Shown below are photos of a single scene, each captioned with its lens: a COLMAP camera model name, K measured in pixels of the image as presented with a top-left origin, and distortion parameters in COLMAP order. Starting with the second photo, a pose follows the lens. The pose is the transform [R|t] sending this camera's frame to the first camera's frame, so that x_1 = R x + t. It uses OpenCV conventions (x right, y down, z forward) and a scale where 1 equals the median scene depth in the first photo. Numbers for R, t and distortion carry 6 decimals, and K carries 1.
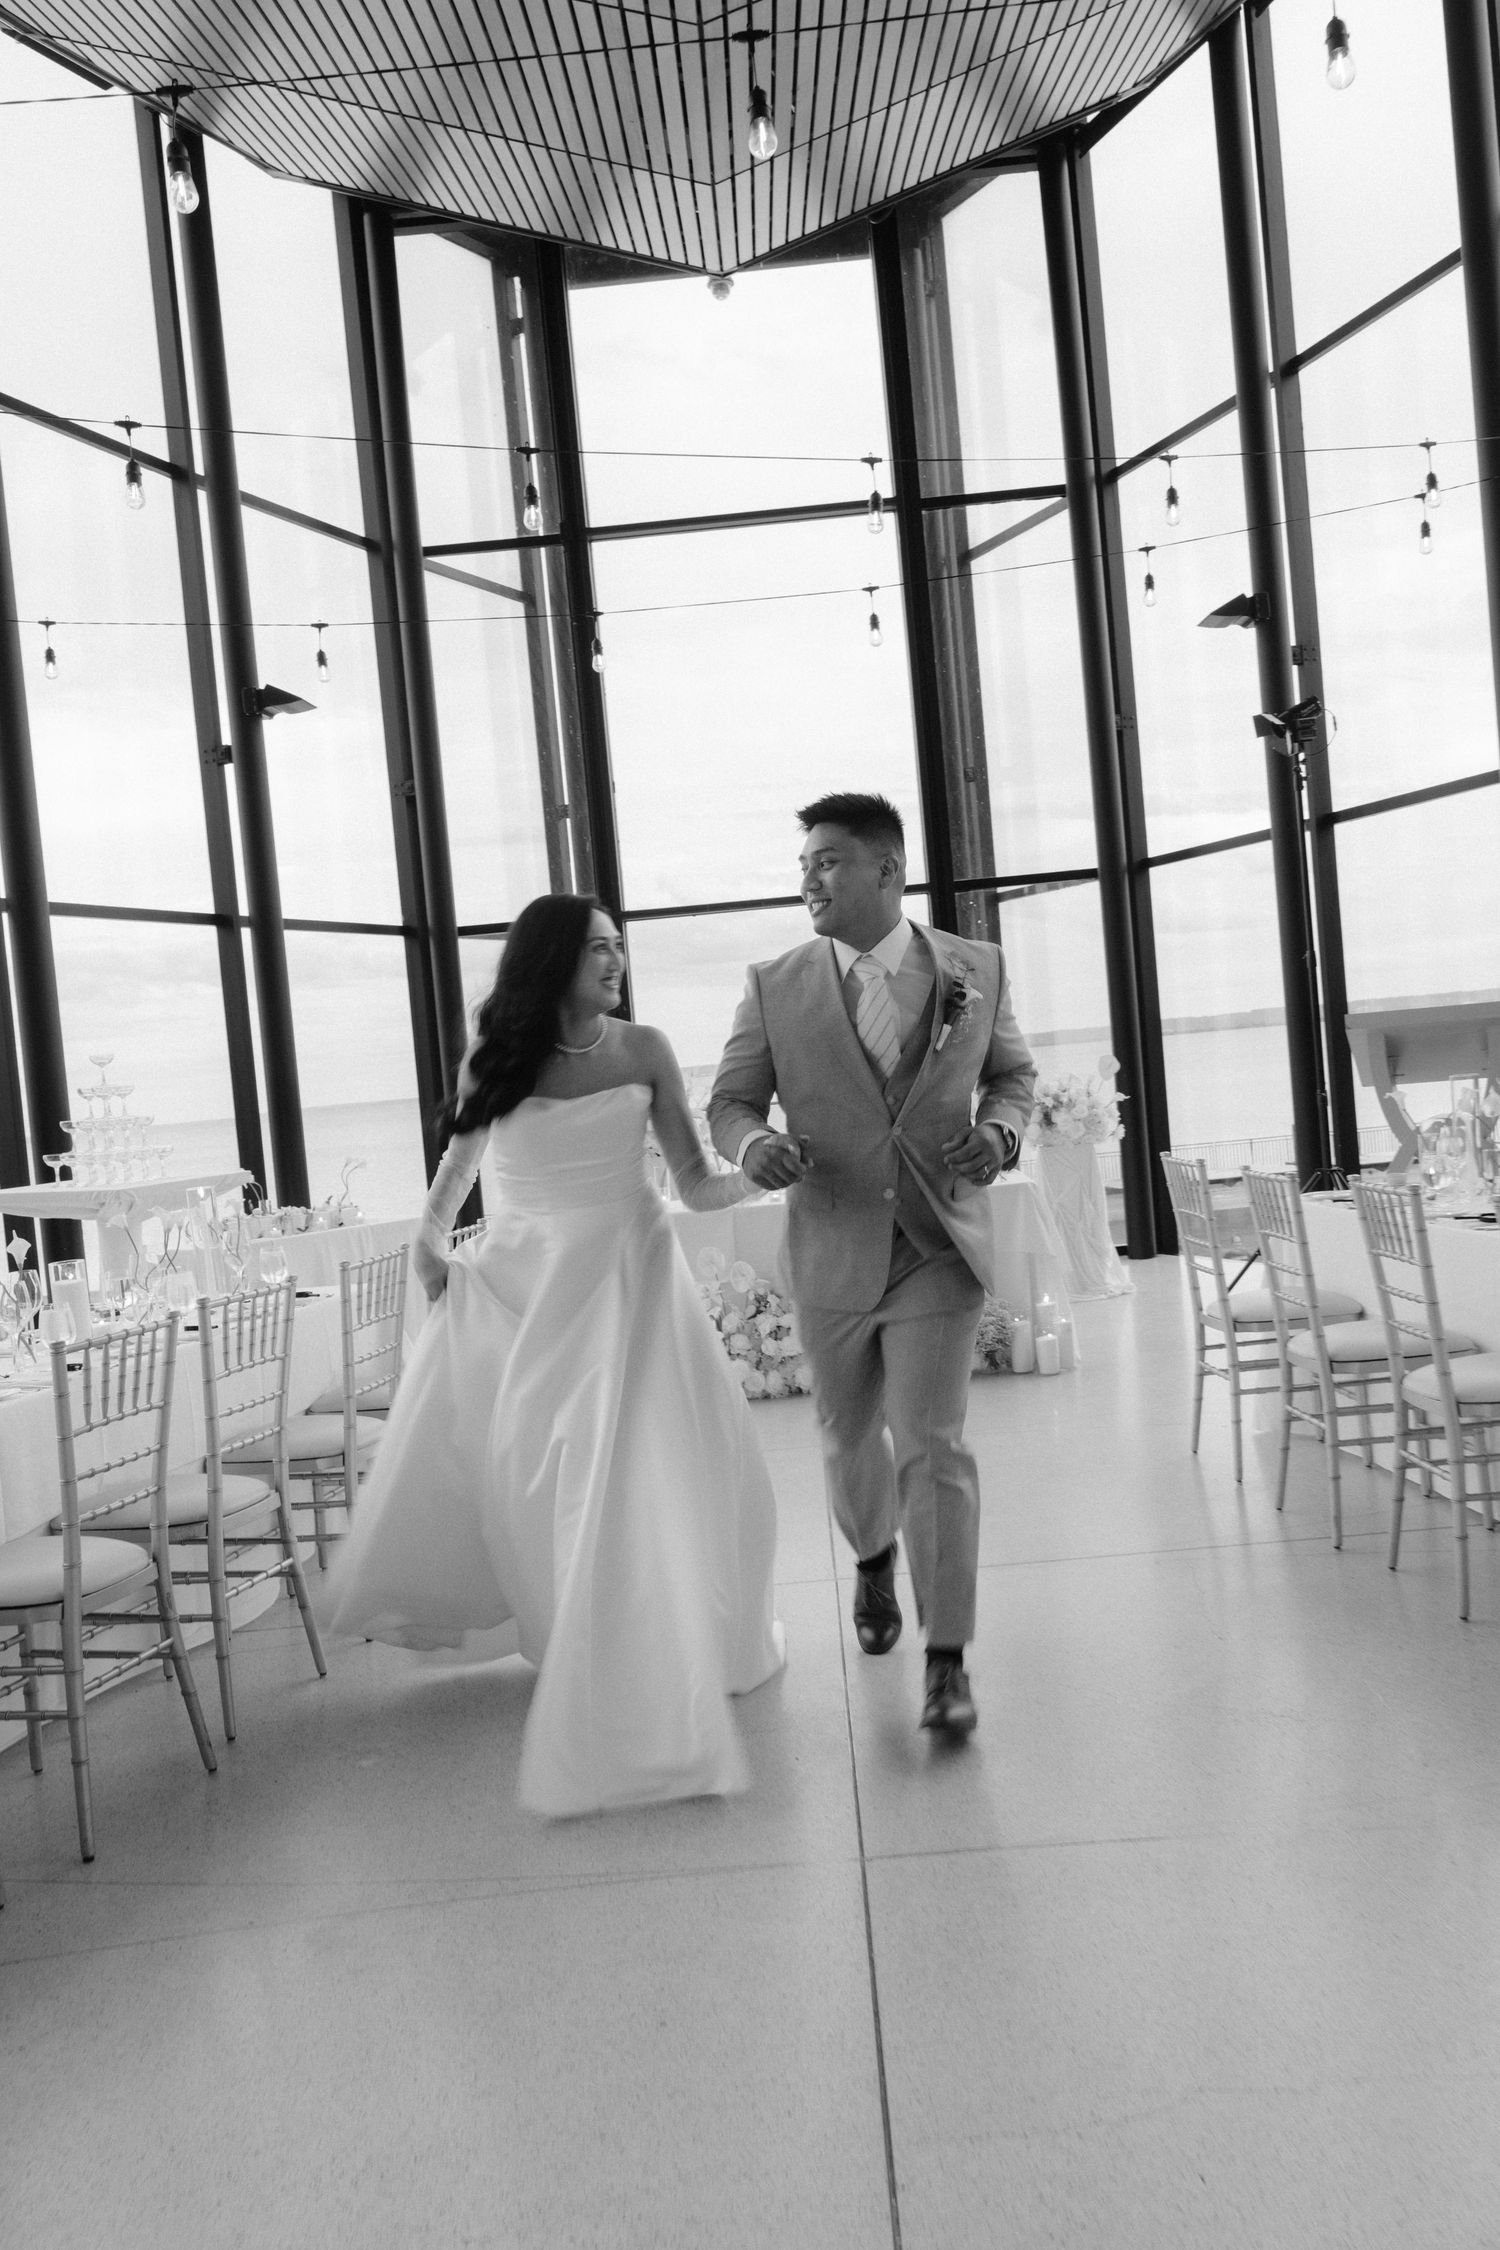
lens RADIAL K [[1779.1, 0, 750.0], [0, 1779.1, 1125.0], [0, 0, 1]] dist [0.007797, -0.001763]
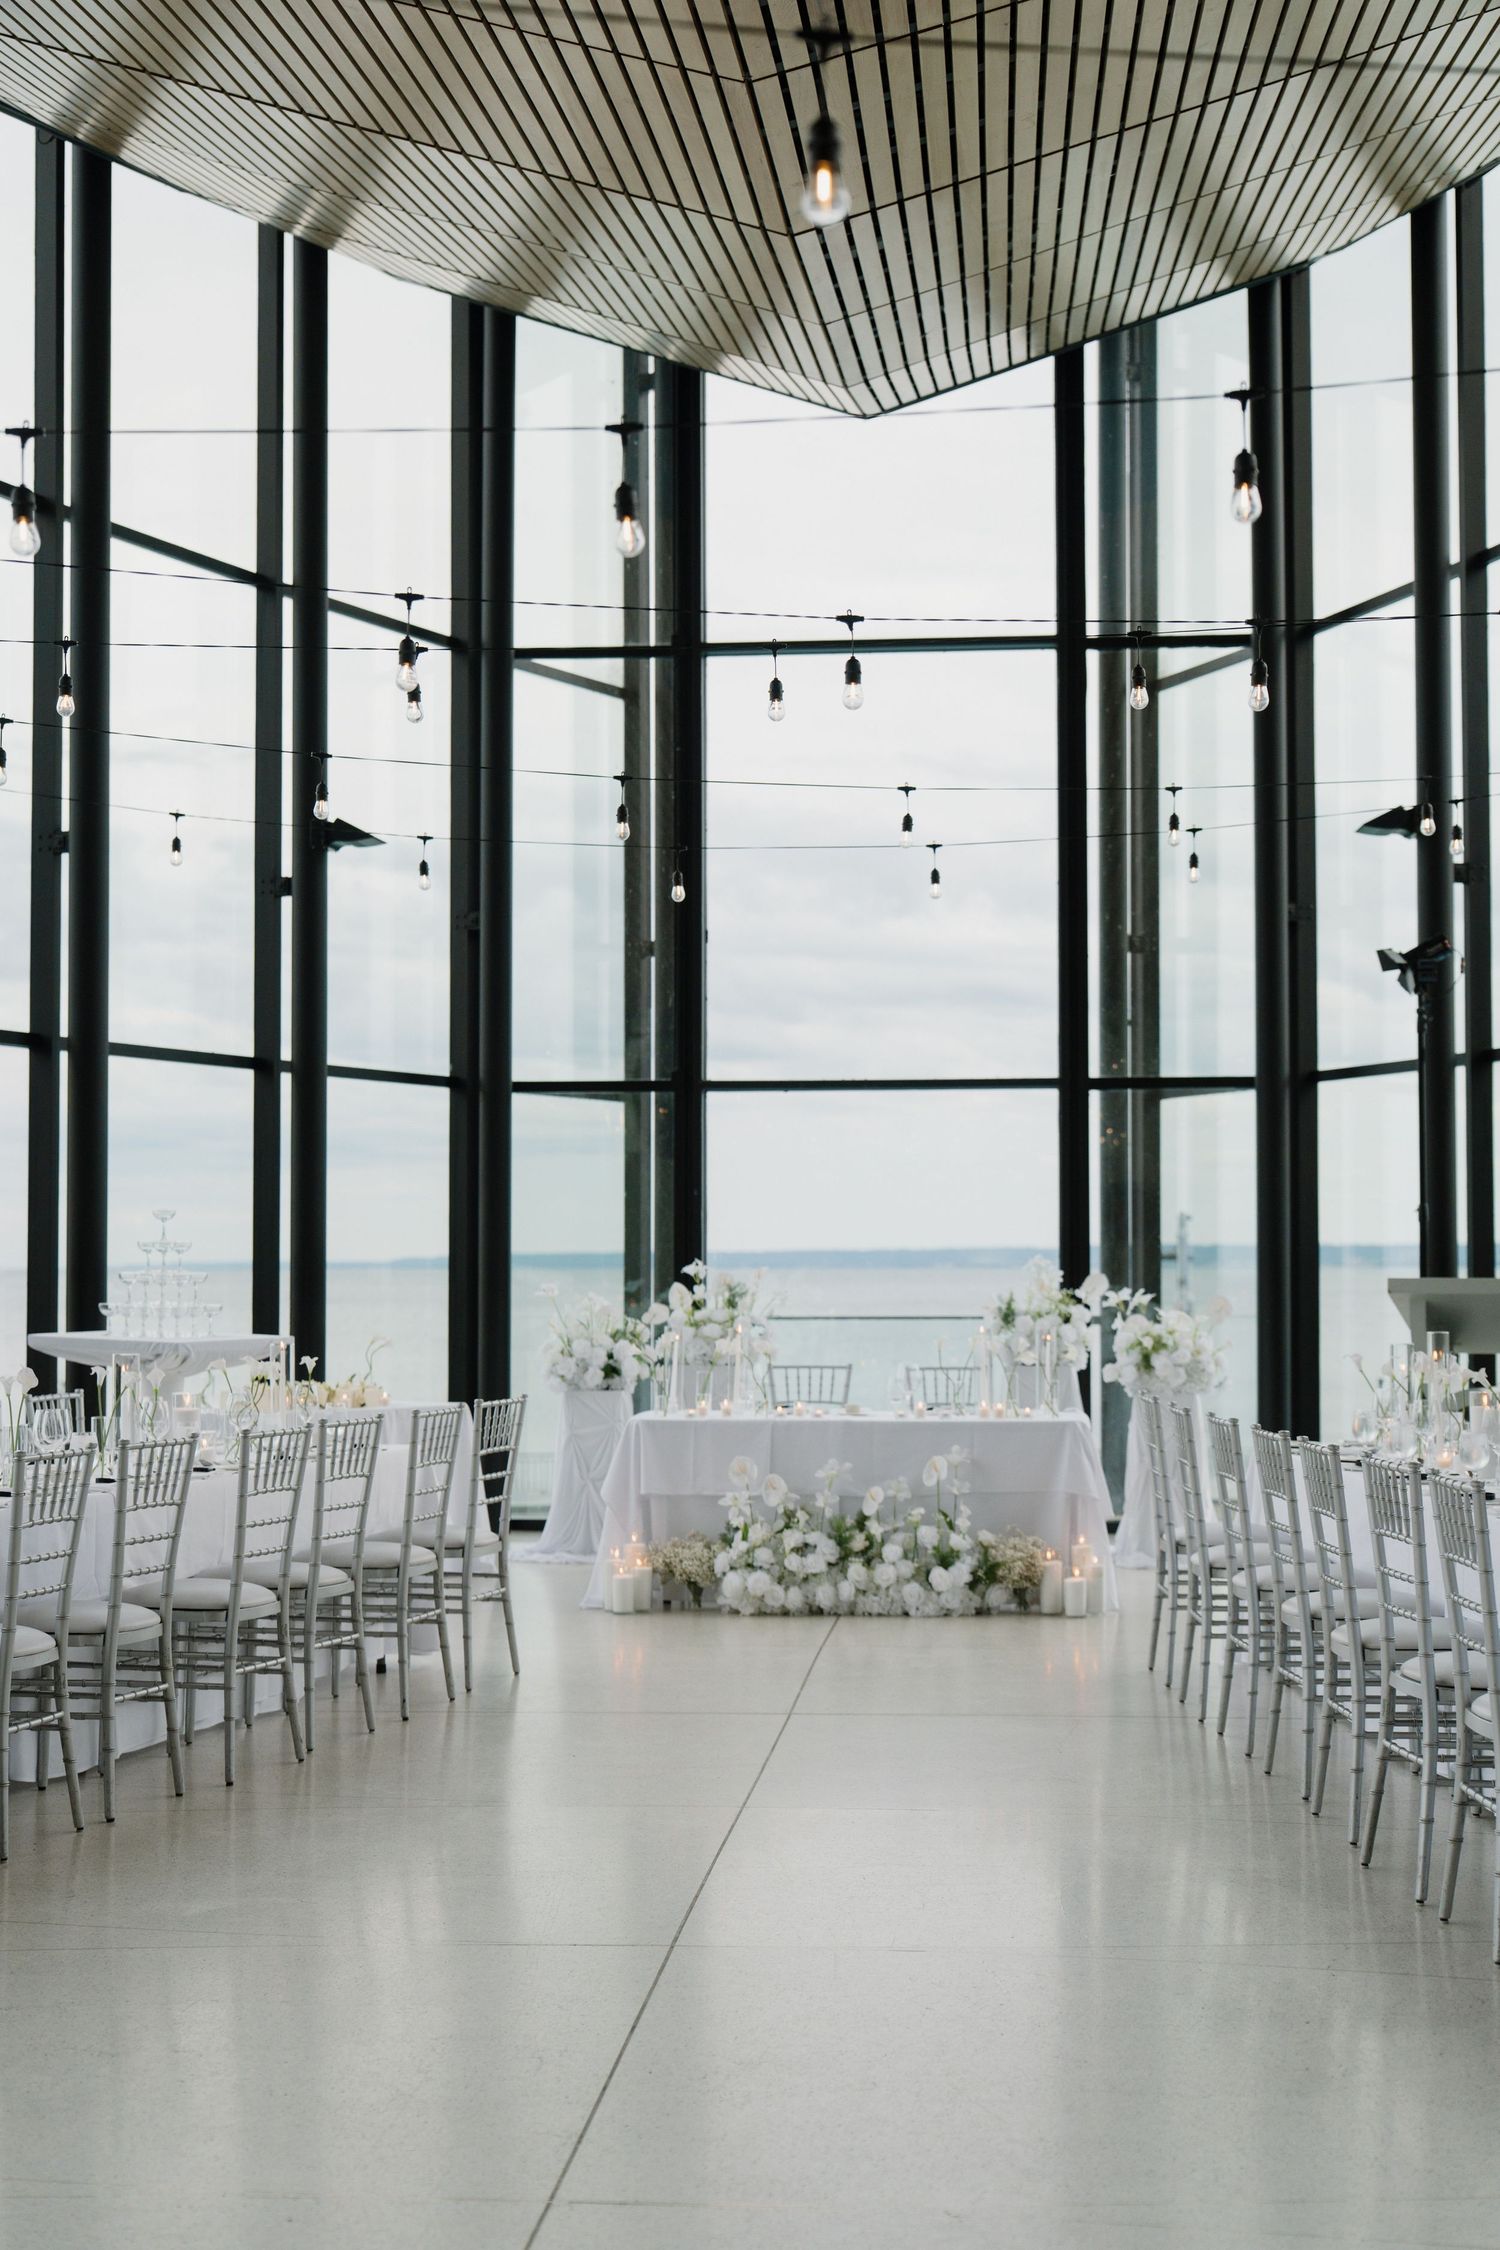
lens RADIAL K [[2959.0, 0, 750.0], [0, 2959.0, 1125.0], [0, 0, 1]] dist [-0.008984, 0.021260]
pose [[0.994033, 0.083594, -0.070068, 0.062309], [-0.088638, 0.993440, -0.072257, 0.003478], [0.063568, 0.078036, 0.994922, -0.495963]]
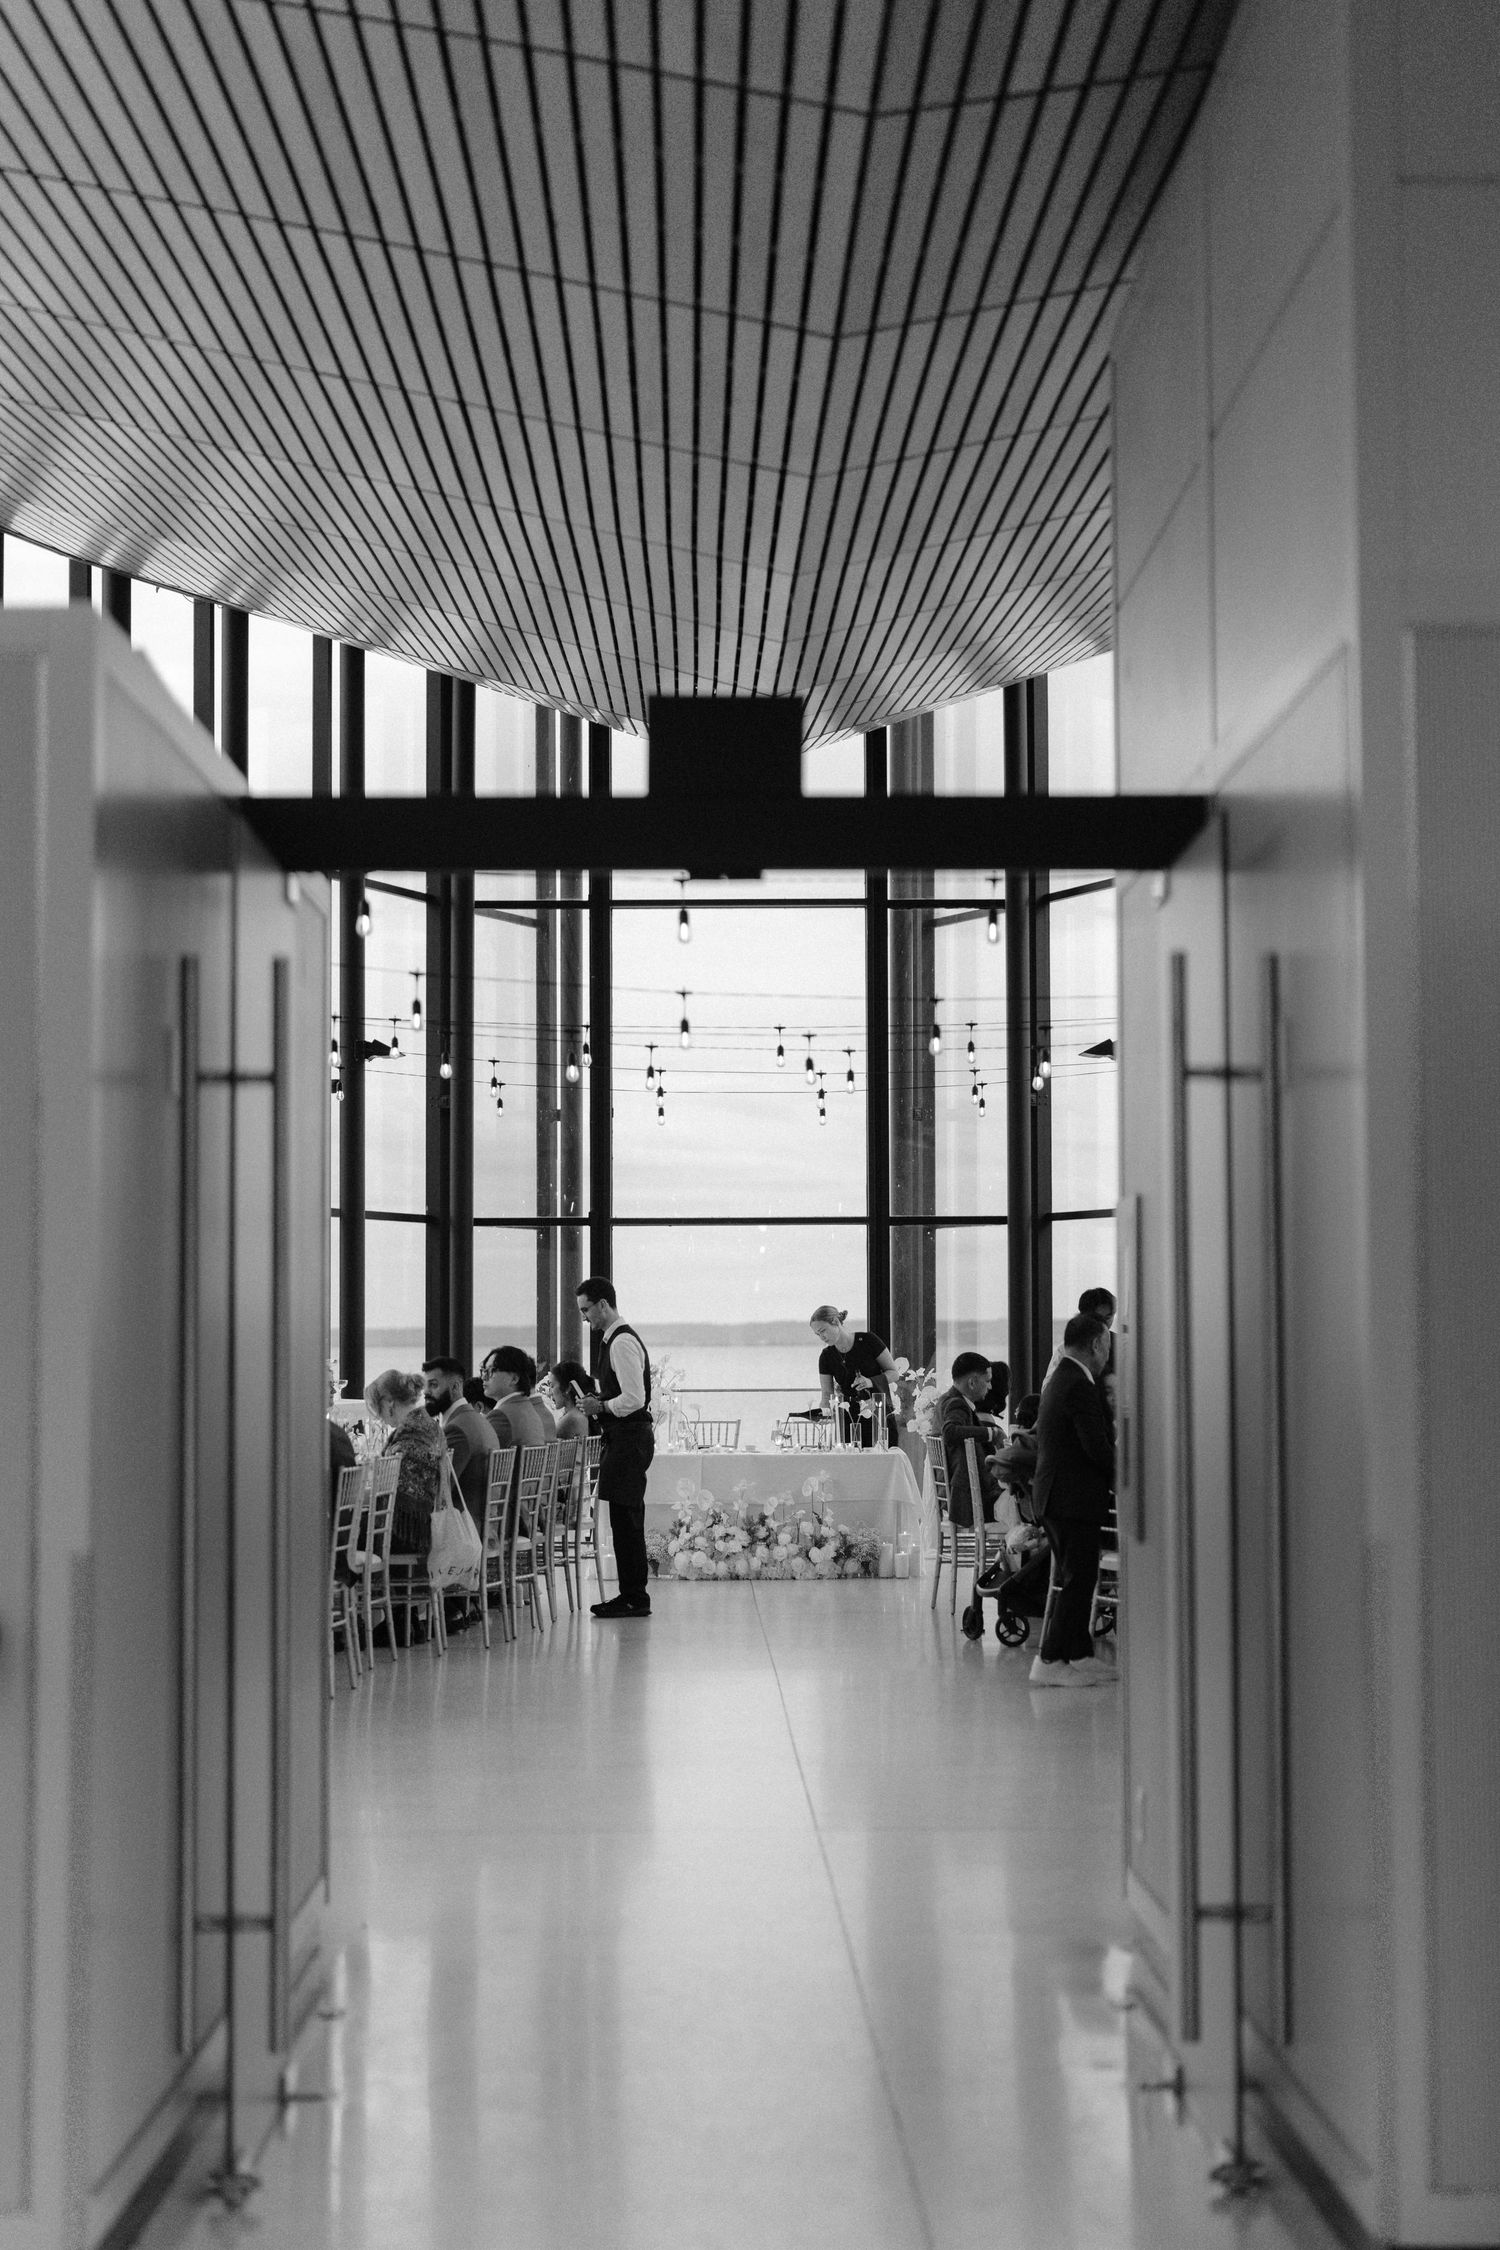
lens RADIAL K [[3255.0, 0, 750.0], [0, 3255.0, 1125.0], [0, 0, 1]] dist [0.002367, 0.006338]
pose [[0.995861, 0.085606, 0.030535, -0.060764], [-0.082098, 0.991400, -0.101912, 0.037750], [-0.038996, 0.098984, 0.994325, -1.376618]]
